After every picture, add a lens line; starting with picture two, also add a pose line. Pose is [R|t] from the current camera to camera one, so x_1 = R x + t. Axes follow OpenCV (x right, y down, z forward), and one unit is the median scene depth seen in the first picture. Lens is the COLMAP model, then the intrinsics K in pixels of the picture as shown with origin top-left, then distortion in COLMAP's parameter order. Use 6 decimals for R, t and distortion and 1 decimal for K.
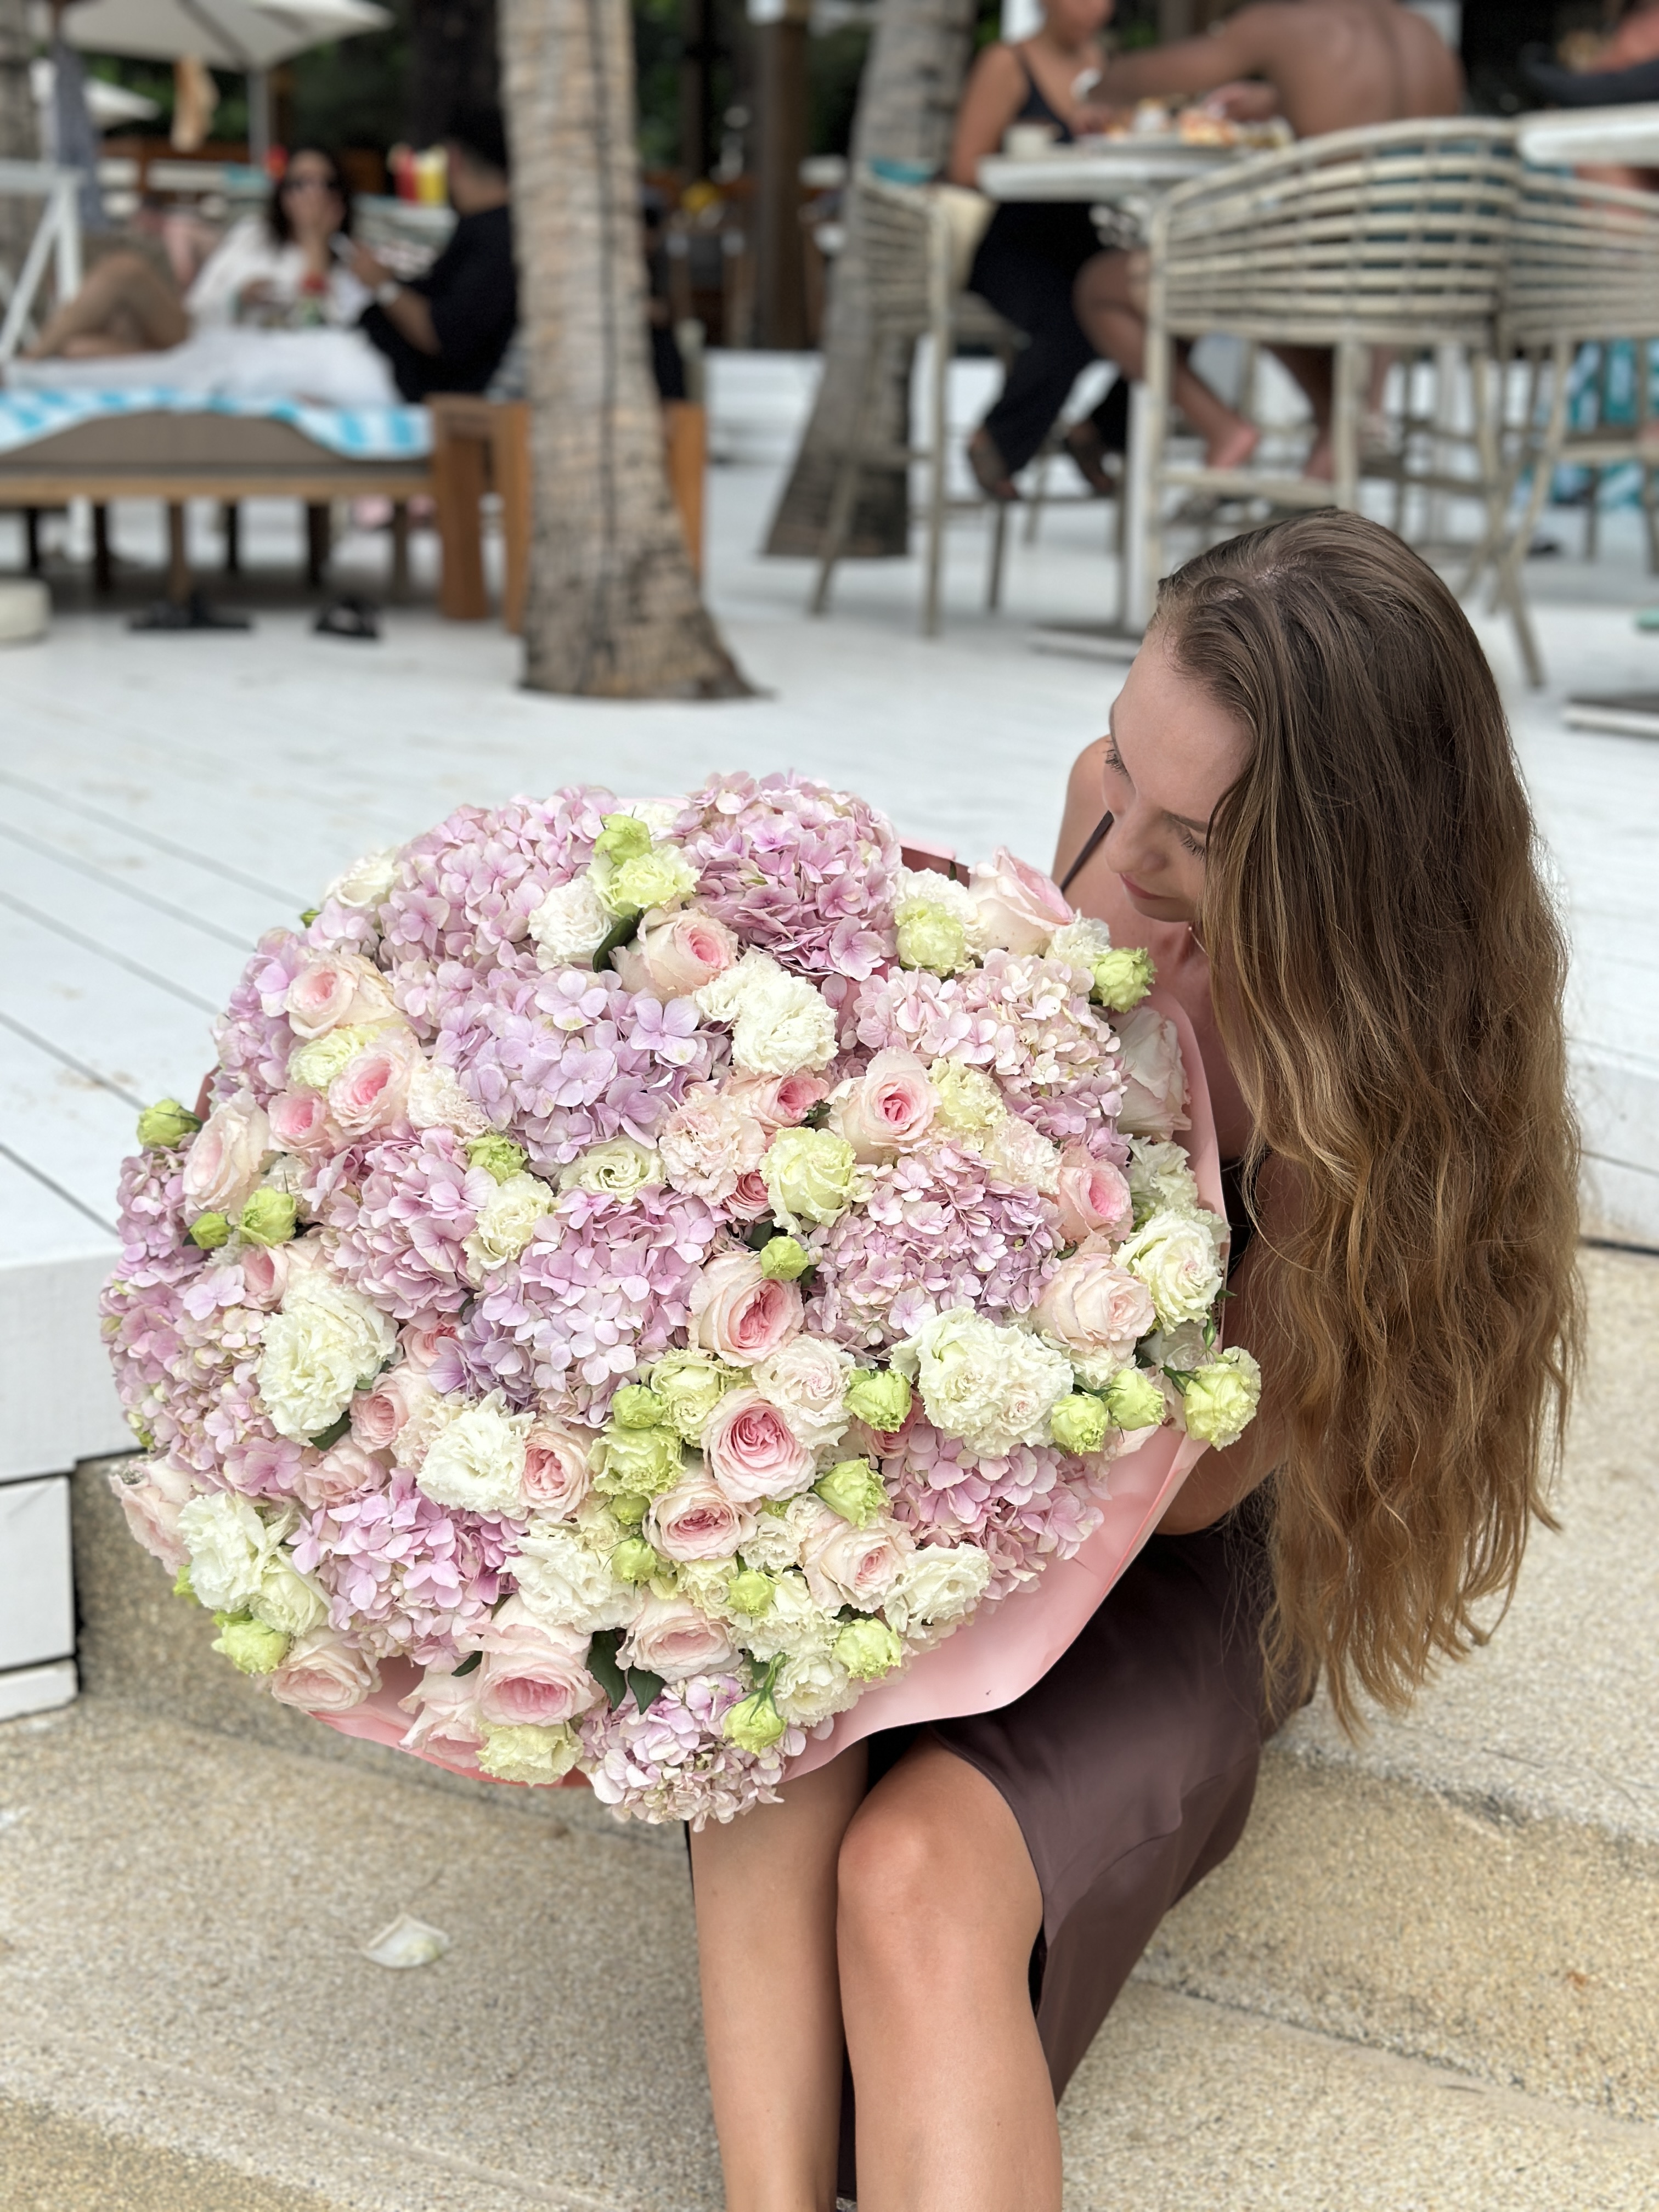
lens RADIAL K [[3051.2, 0, 829.5], [0, 3051.2, 1106.0], [0, 0, 1]] dist [0.236737, -0.574854]
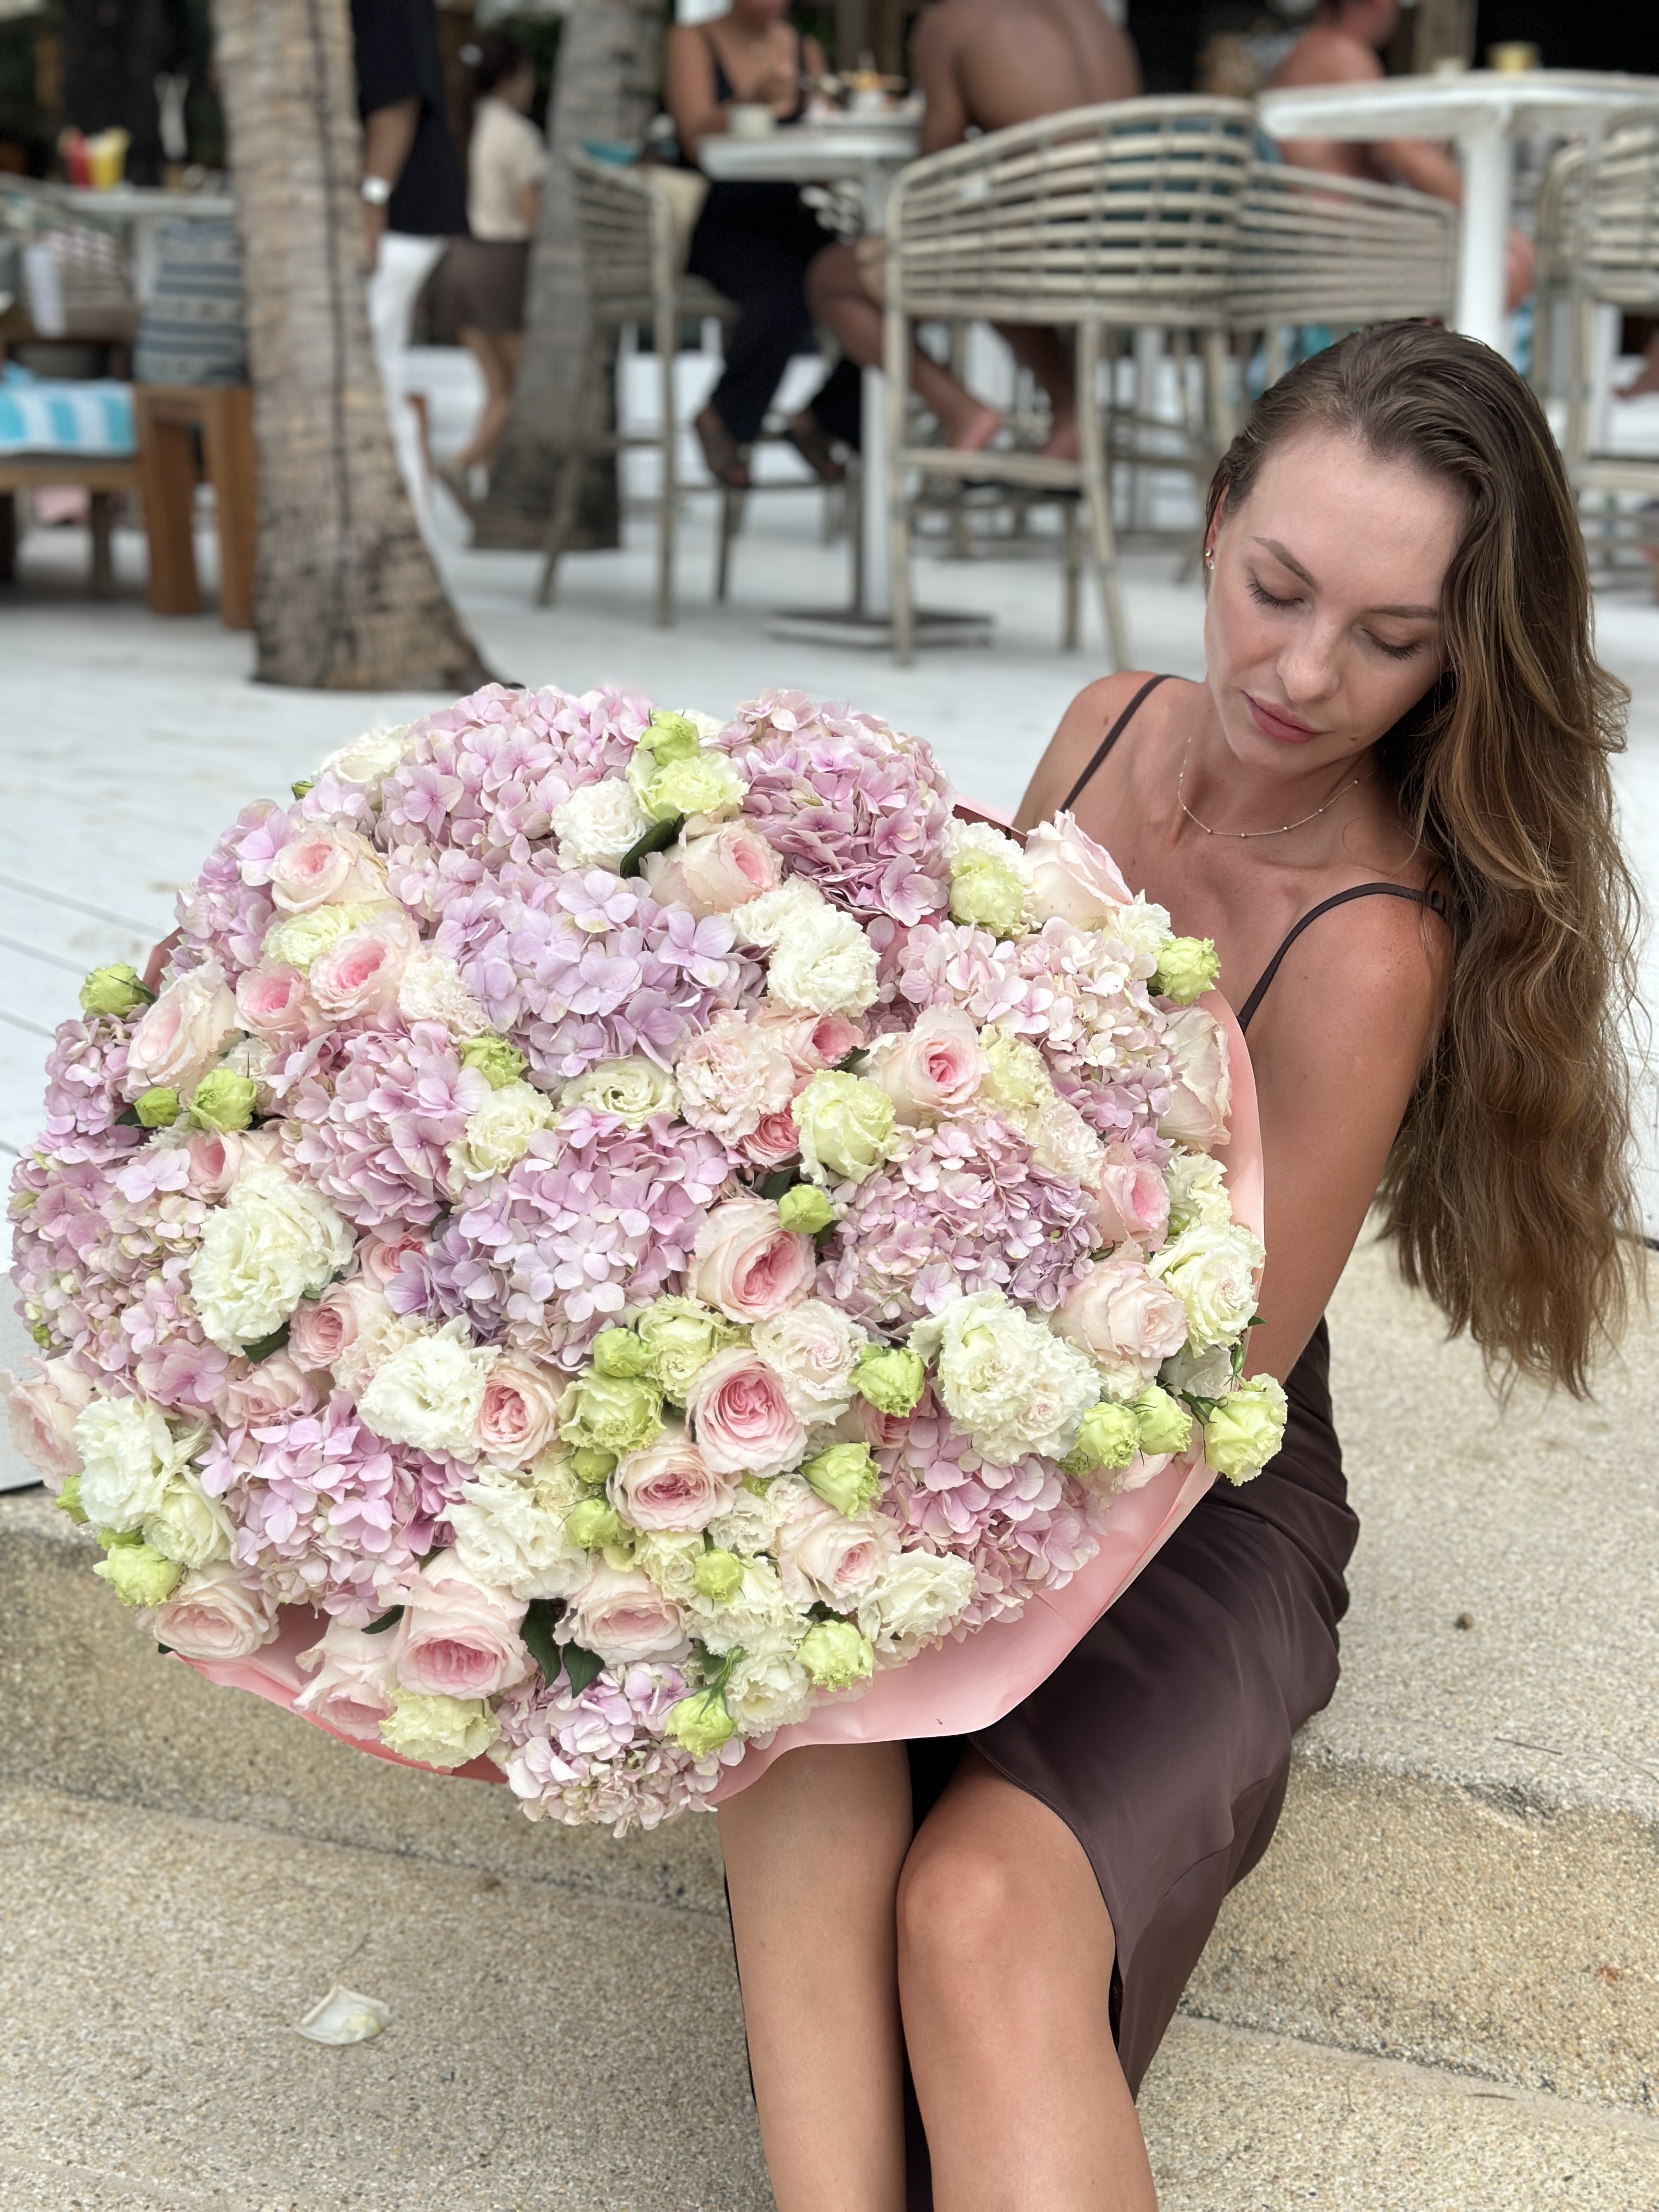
lens RADIAL K [[3037.3, 0, 829.5], [0, 3037.3, 1106.0], [0, 0, 1]] dist [0.232221, -0.573920]
pose [[0.993057, -0.033556, 0.112748, -0.091755], [0.033816, 0.999428, -0.000395, 0.006428], [-0.112670, 0.004205, 0.993624, 0.078008]]
